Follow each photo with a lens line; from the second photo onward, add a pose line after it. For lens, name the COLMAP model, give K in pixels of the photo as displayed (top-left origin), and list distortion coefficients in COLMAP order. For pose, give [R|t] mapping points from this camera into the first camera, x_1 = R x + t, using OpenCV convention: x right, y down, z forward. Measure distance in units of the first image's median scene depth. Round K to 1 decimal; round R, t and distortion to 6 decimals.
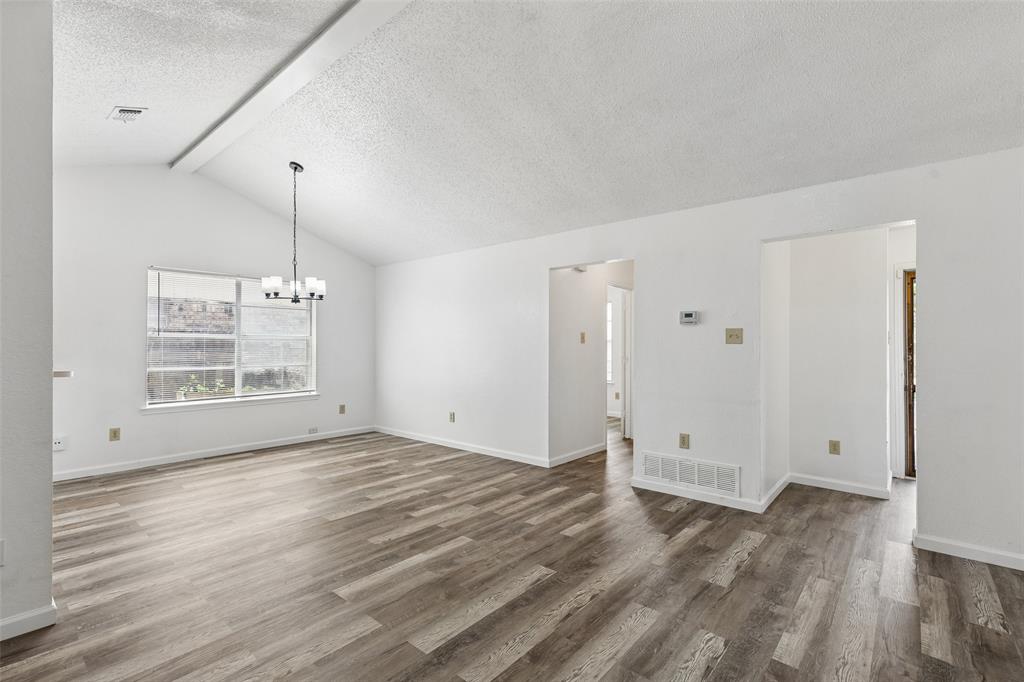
lens RADIAL K [[463.1, 0, 512.0], [0, 463.1, 341.9], [0, 0, 1]] dist [0.010994, -0.002946]
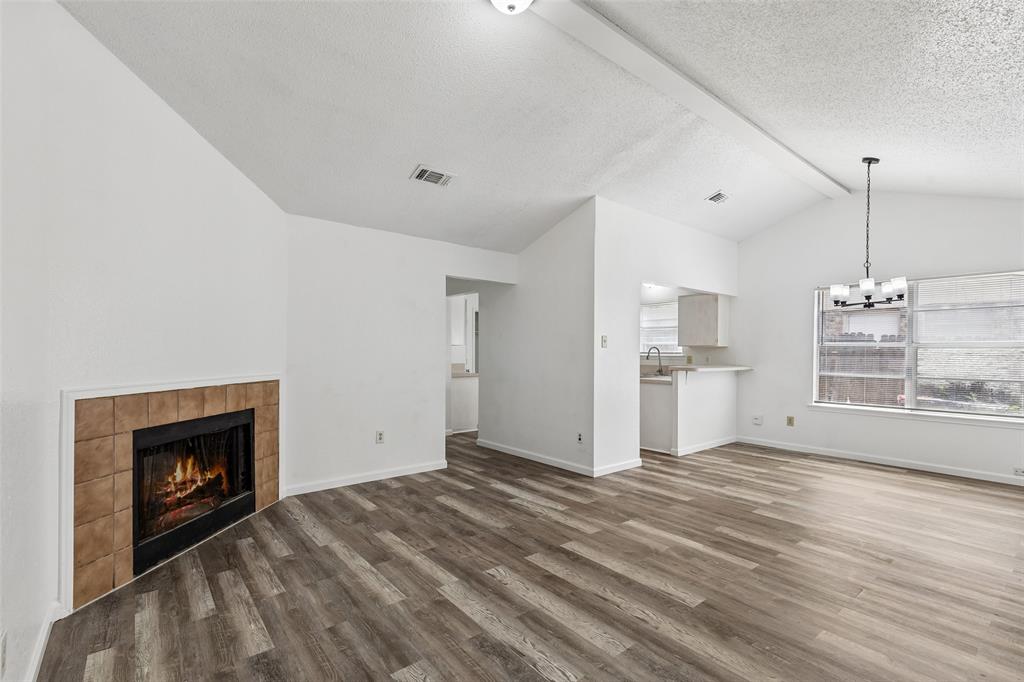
lens RADIAL K [[463.1, 0, 507.2], [0, 463.1, 356.9], [0, 0, 1]] dist [0.010994, -0.002946]
pose [[-0.182360, 0.009063, -0.983190, 0.834490], [0.003011, 0.999958, 0.008660, 0.006273], [0.983227, -0.001381, -0.182380, 0.660307]]
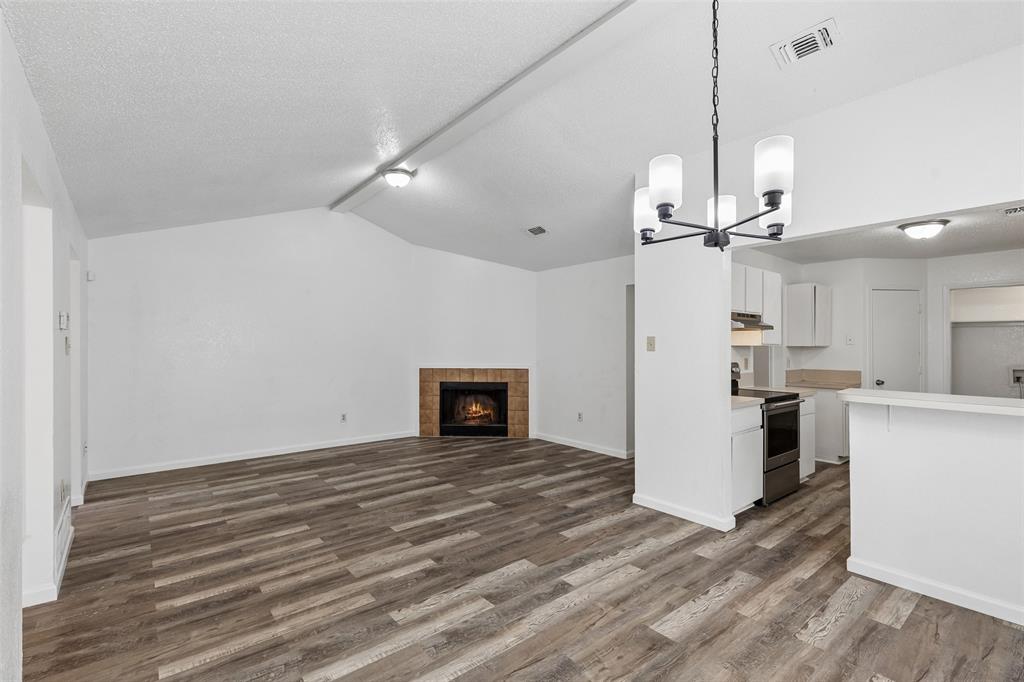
lens RADIAL K [[463.1, 0, 508.3], [0, 463.1, 344.6], [0, 0, 1]] dist [0.010994, -0.002946]
pose [[-0.983729, -0.004120, 0.179611, -0.539879], [-0.006697, 0.999883, -0.013740, -0.008138], [-0.179533, -0.014720, -0.983642, 1.960779]]
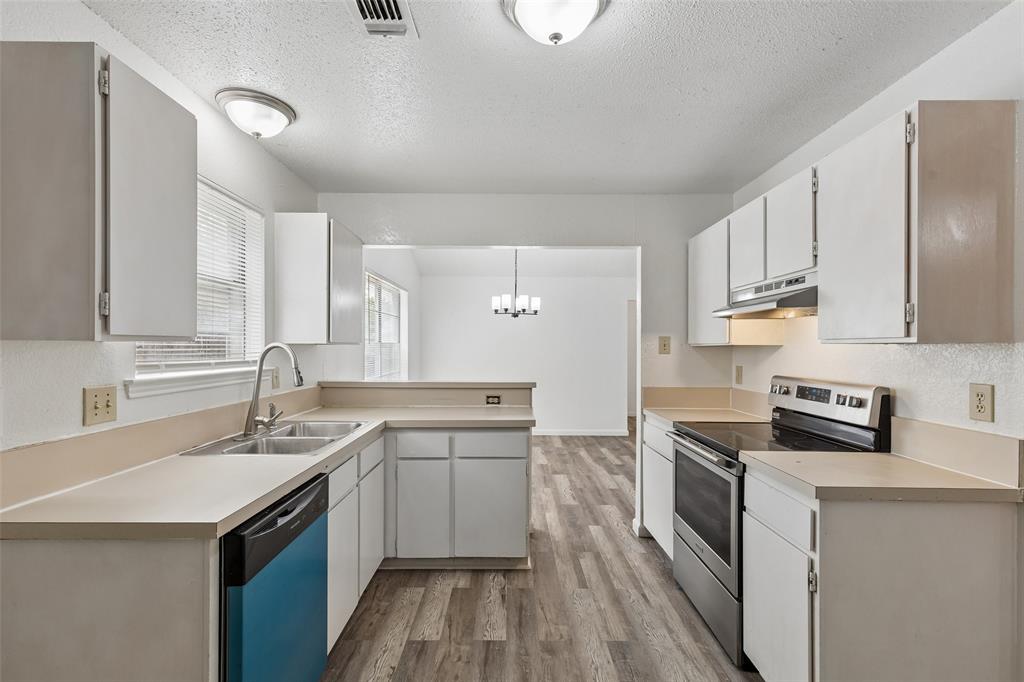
lens RADIAL K [[463.1, 0, 507.4], [0, 463.1, 345.8], [0, 0, 1]] dist [0.010994, -0.002946]
pose [[0.764988, 0.003752, 0.644034, -1.754481], [-0.009676, 0.999937, 0.005668, -0.026346], [-0.643972, -0.010567, 0.764976, 0.192498]]
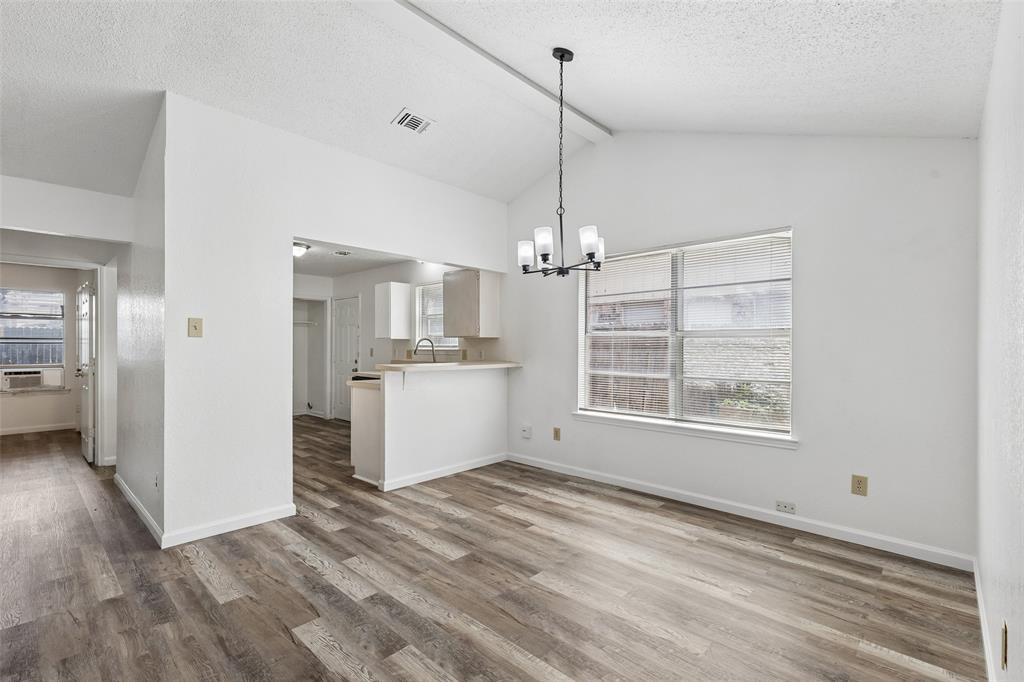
lens RADIAL K [[463.1, 0, 514.6], [0, 463.1, 348.4], [0, 0, 1]] dist [0.010994, -0.002946]
pose [[-0.047000, 0.001729, -0.998893, 0.218065], [0.007689, 0.999970, 0.001369, 0.016508], [0.998865, -0.007616, -0.047012, 1.386656]]
